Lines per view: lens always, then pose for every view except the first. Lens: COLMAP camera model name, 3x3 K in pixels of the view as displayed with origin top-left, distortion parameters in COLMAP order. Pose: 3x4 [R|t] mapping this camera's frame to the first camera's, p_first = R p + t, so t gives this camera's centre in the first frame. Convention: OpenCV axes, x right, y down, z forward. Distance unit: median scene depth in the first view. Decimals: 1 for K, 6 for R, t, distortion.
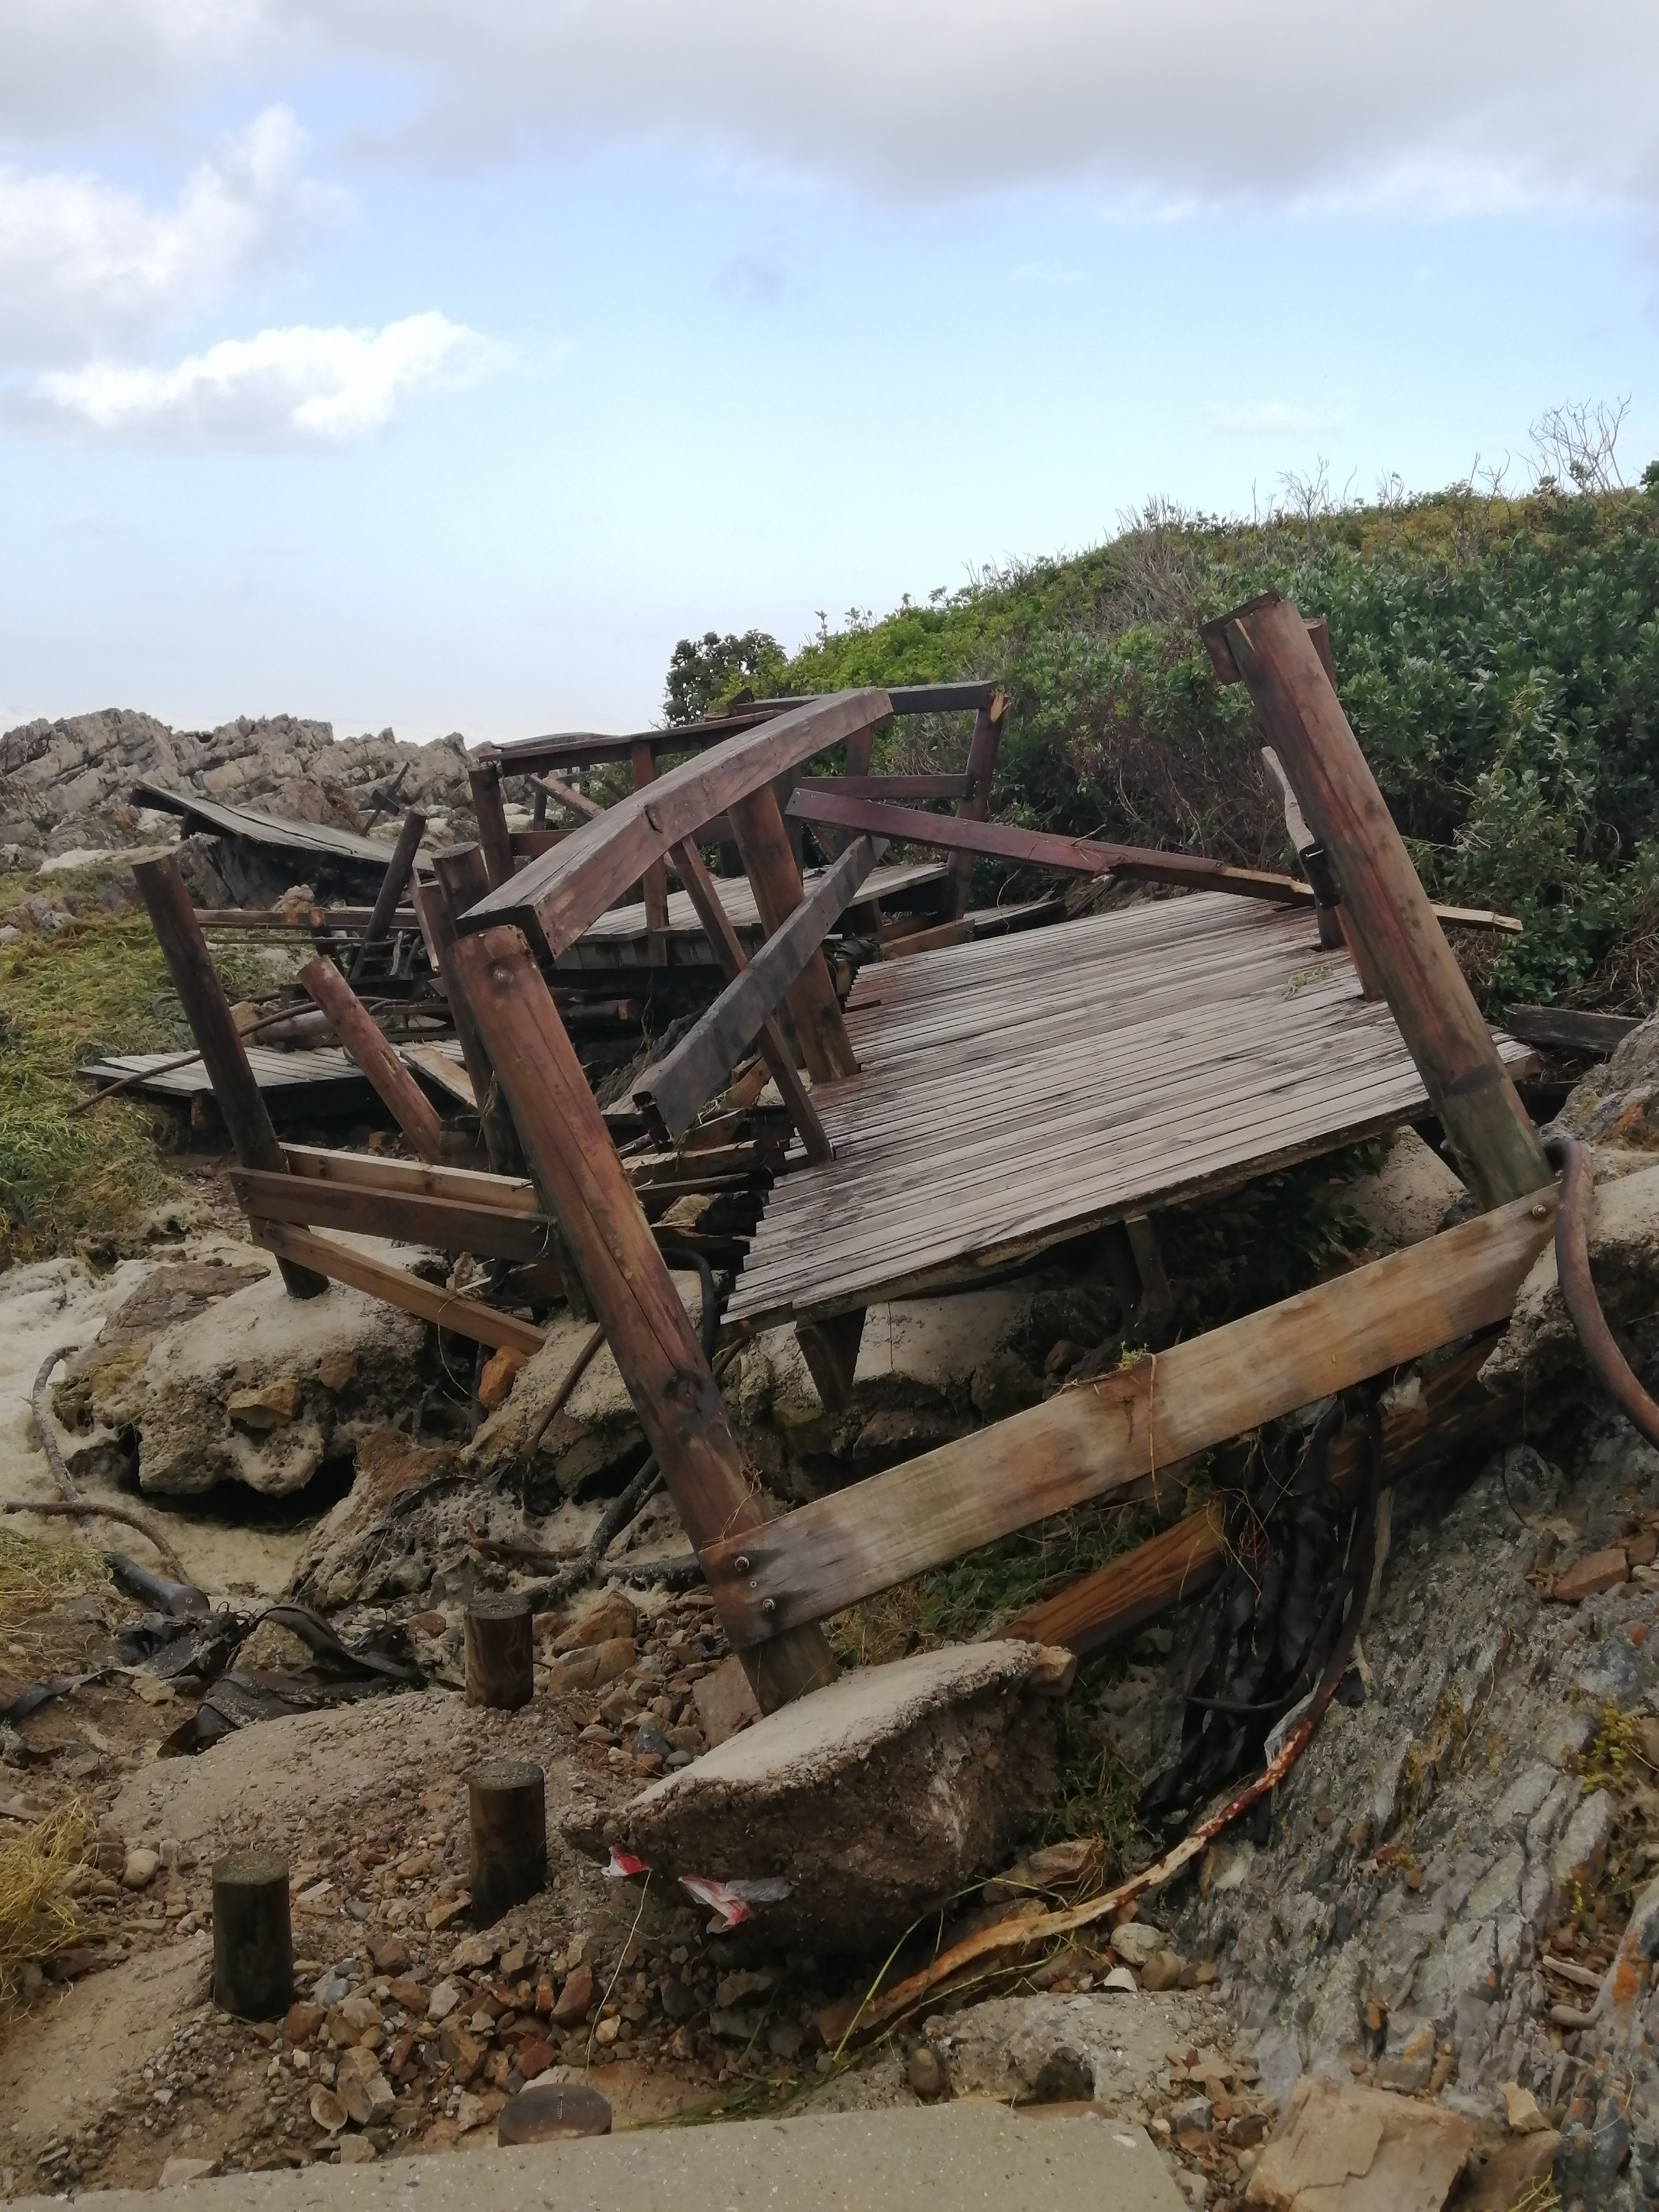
lens RADIAL K [[2348.7, 0, 829.5], [0, 2348.7, 1106.0], [0, 0, 1]] dist [0.090788, -0.503192]
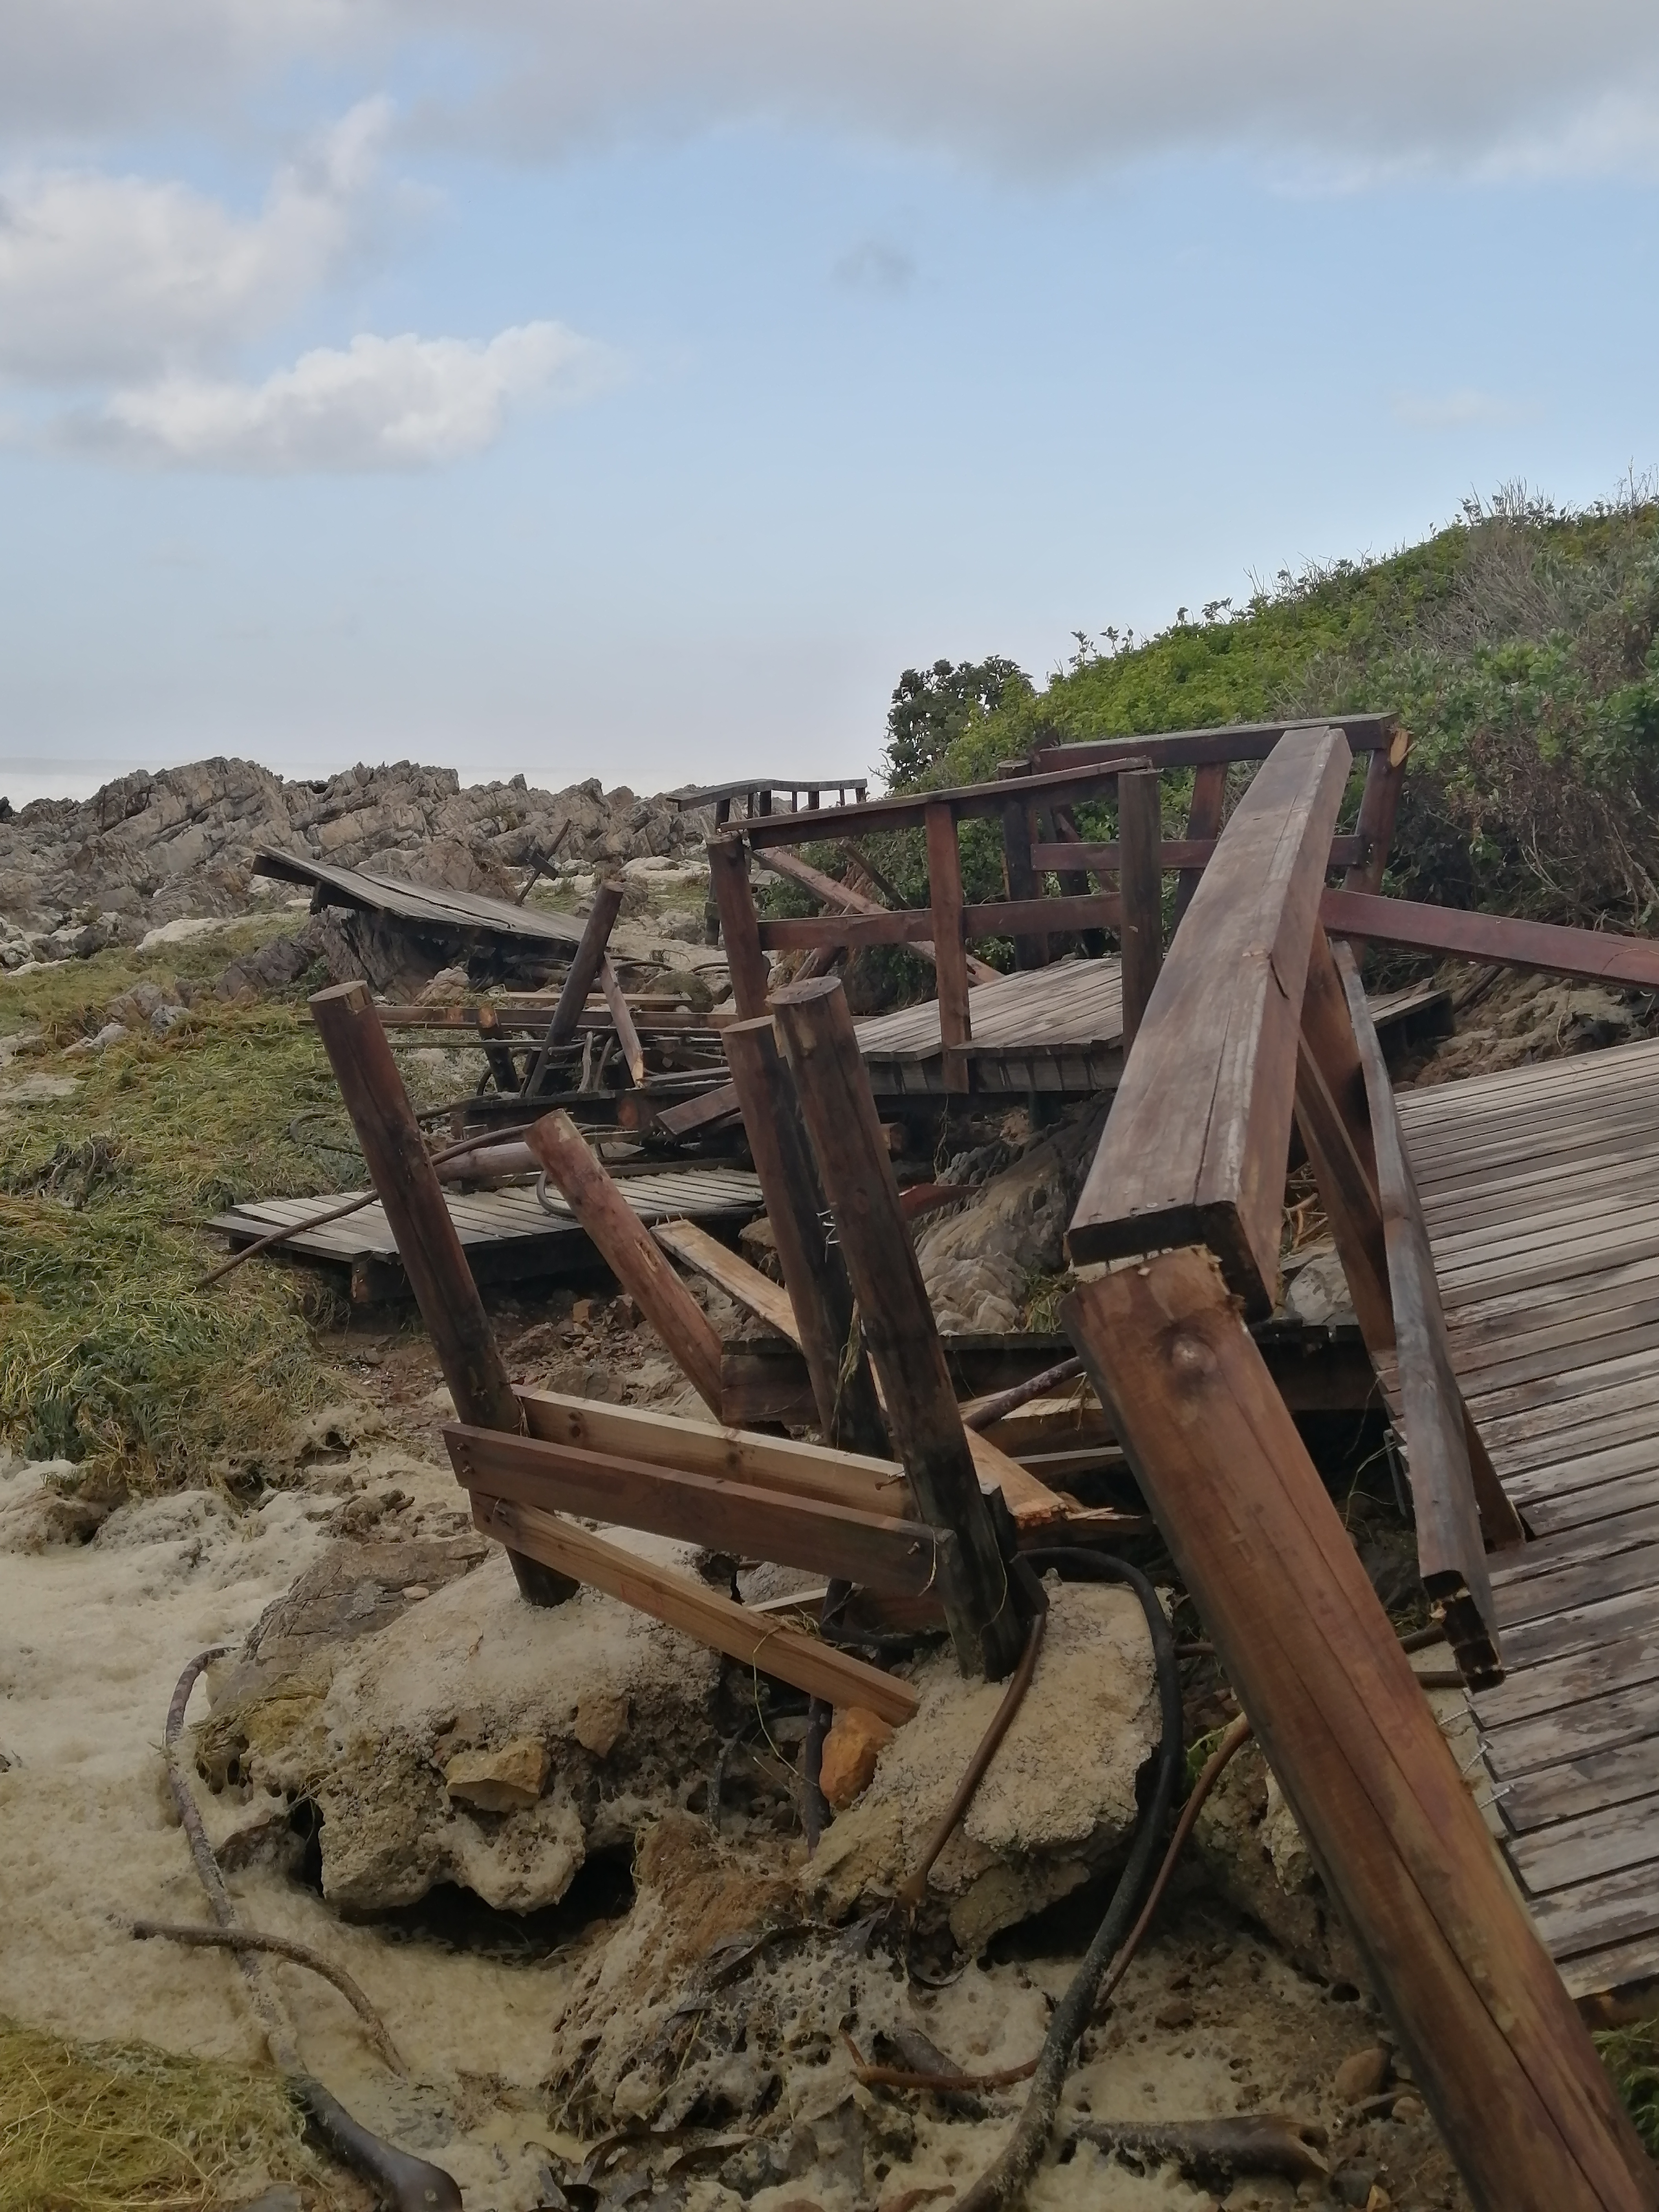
lens RADIAL K [[2533.3, 0, 829.3], [0, 2533.3, 1132.1], [0, 0, 1]] dist [0.094228, -0.430715]
pose [[0.998367, -0.007765, -0.056598, -0.067161], [0.006905, 0.999858, -0.015391, -0.034367], [0.056710, 0.014975, 0.998278, 0.173704]]
